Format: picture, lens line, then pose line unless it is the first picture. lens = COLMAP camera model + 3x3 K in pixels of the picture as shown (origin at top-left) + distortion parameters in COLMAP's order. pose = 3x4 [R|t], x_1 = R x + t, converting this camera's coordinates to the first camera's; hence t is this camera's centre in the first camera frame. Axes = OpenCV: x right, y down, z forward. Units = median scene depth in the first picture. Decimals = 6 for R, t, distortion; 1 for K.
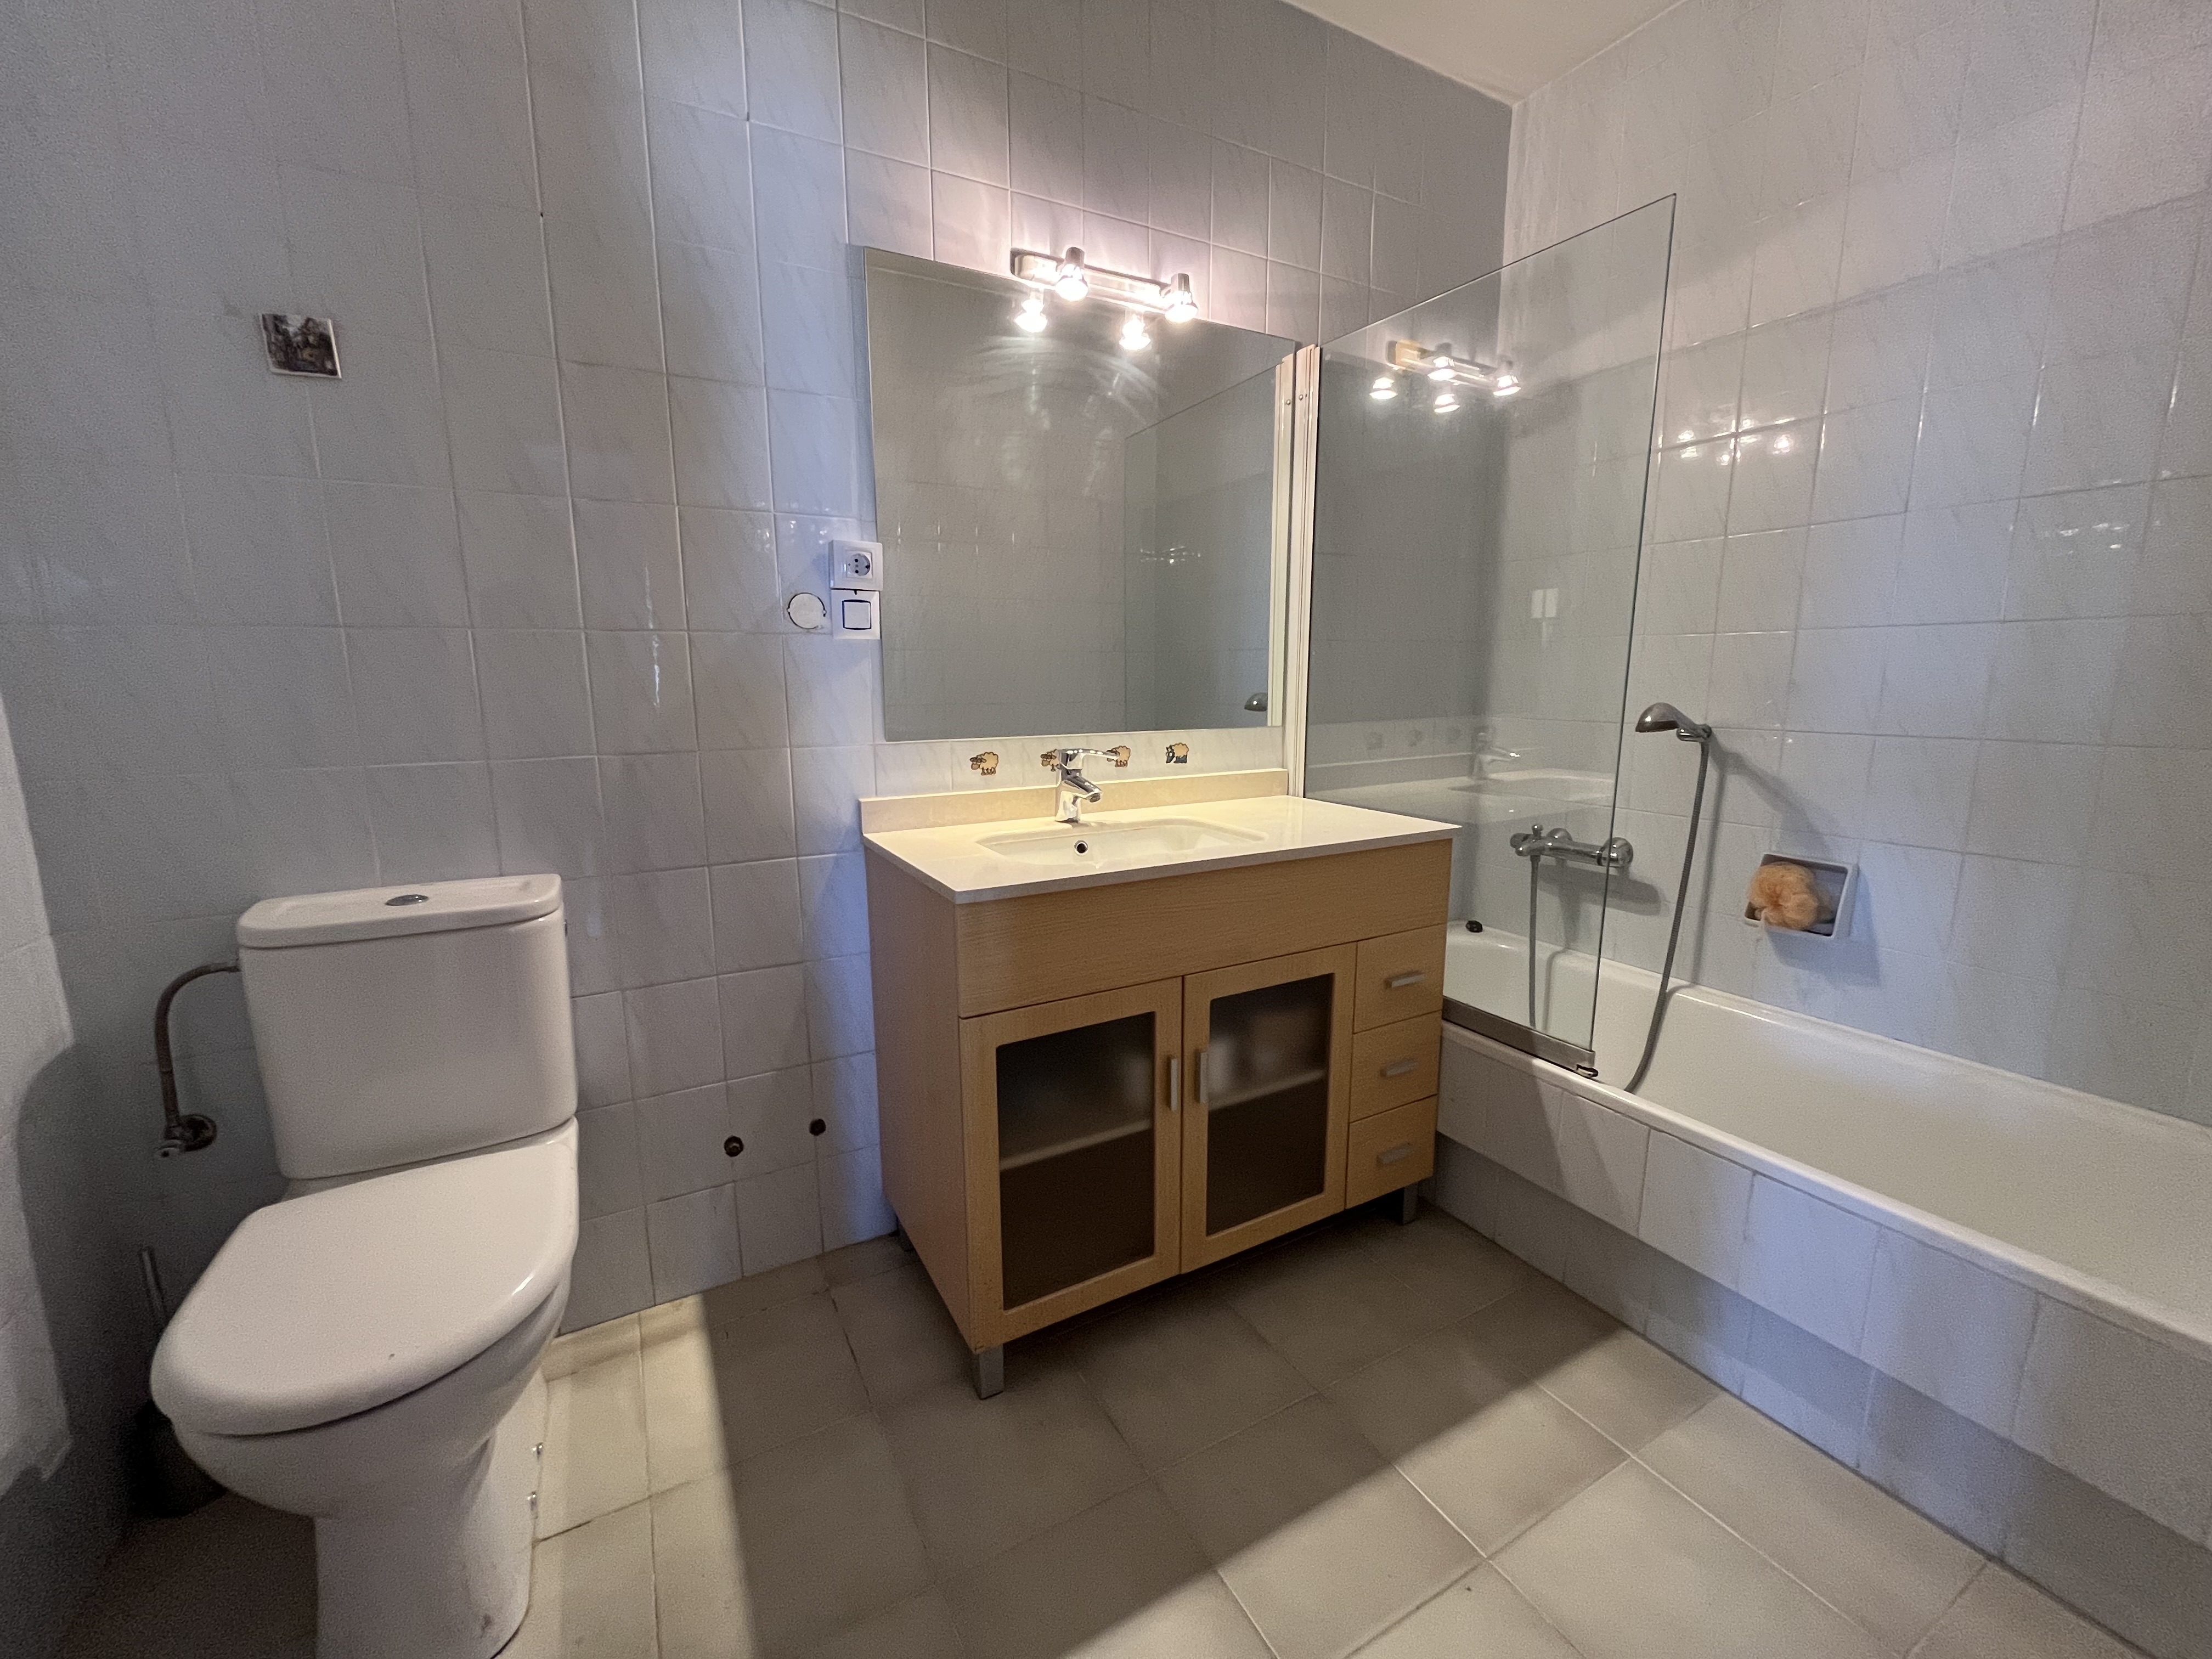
lens RADIAL K [[890.5, 0, 1099.7], [0, 890.5, 829.4], [0, 0, 1]] dist [-0.001145, -0.000251]
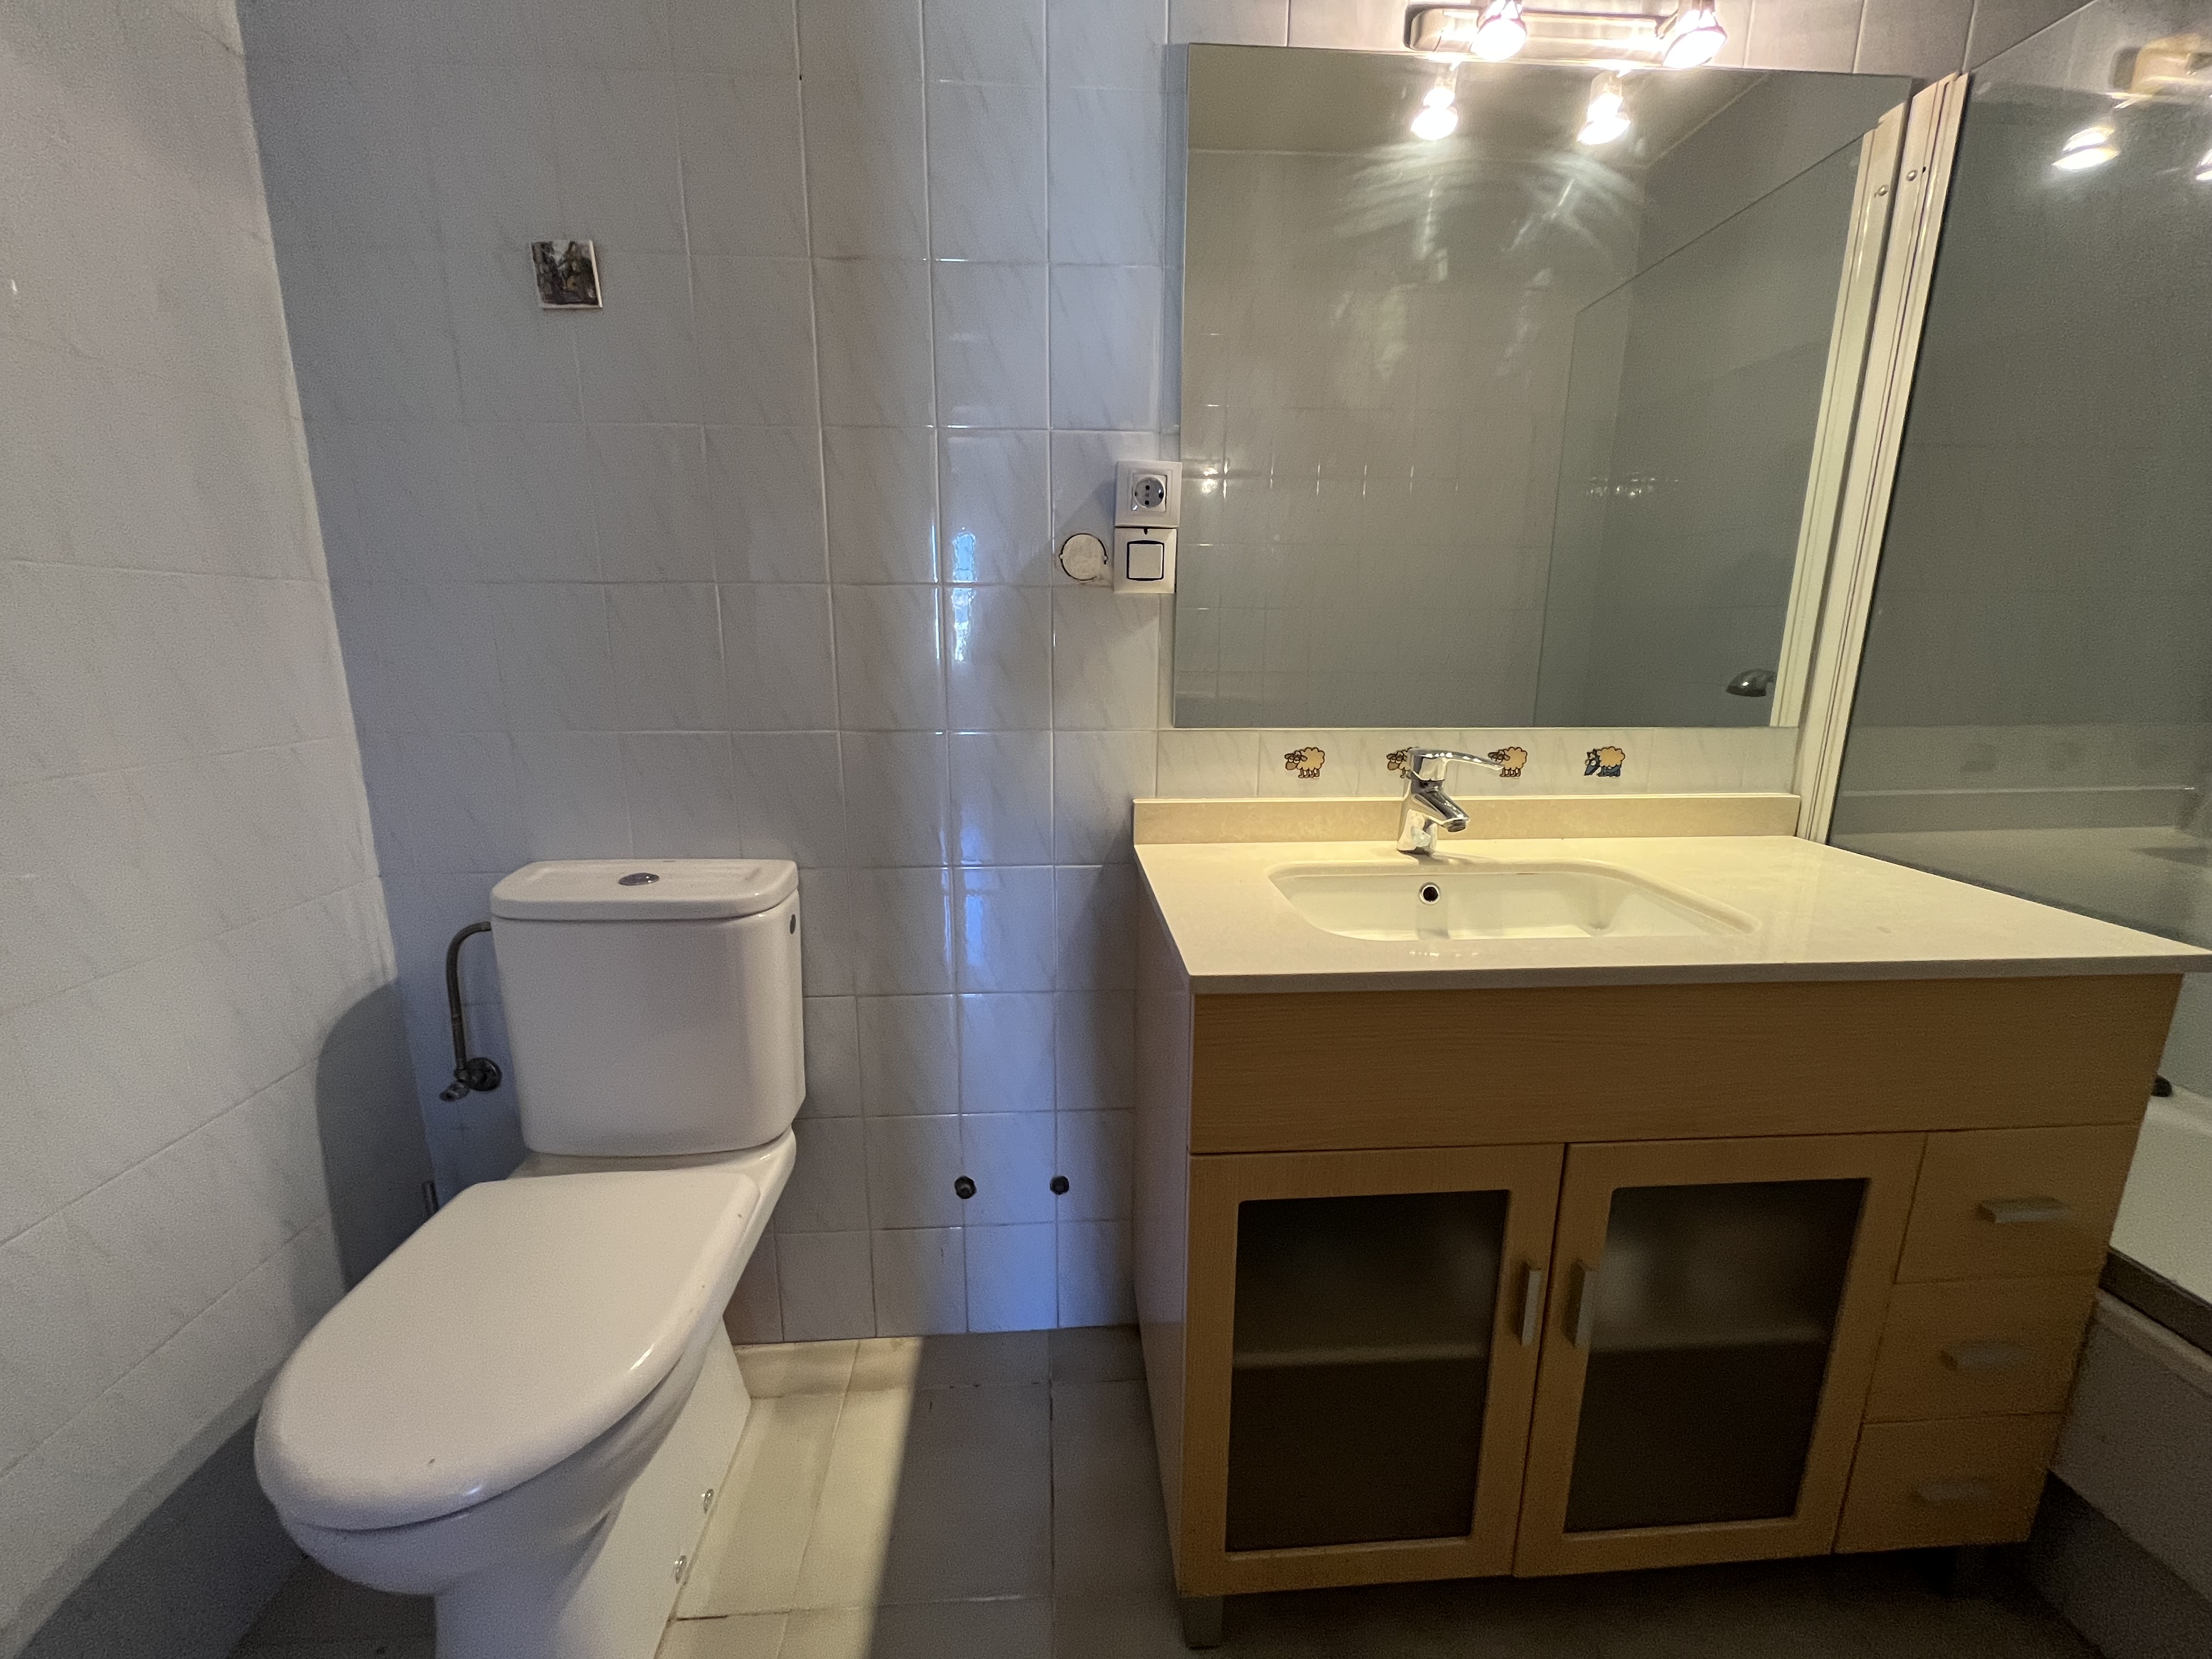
lens RADIAL K [[890.5, 0, 1099.7], [0, 890.5, 829.4], [0, 0, 1]] dist [-0.001145, -0.000251]
pose [[0.904995, 0.100119, -0.413474, 0.029410], [-0.082421, 0.994761, 0.060472, -0.052047], [0.417362, -0.020648, 0.908506, 0.270654]]
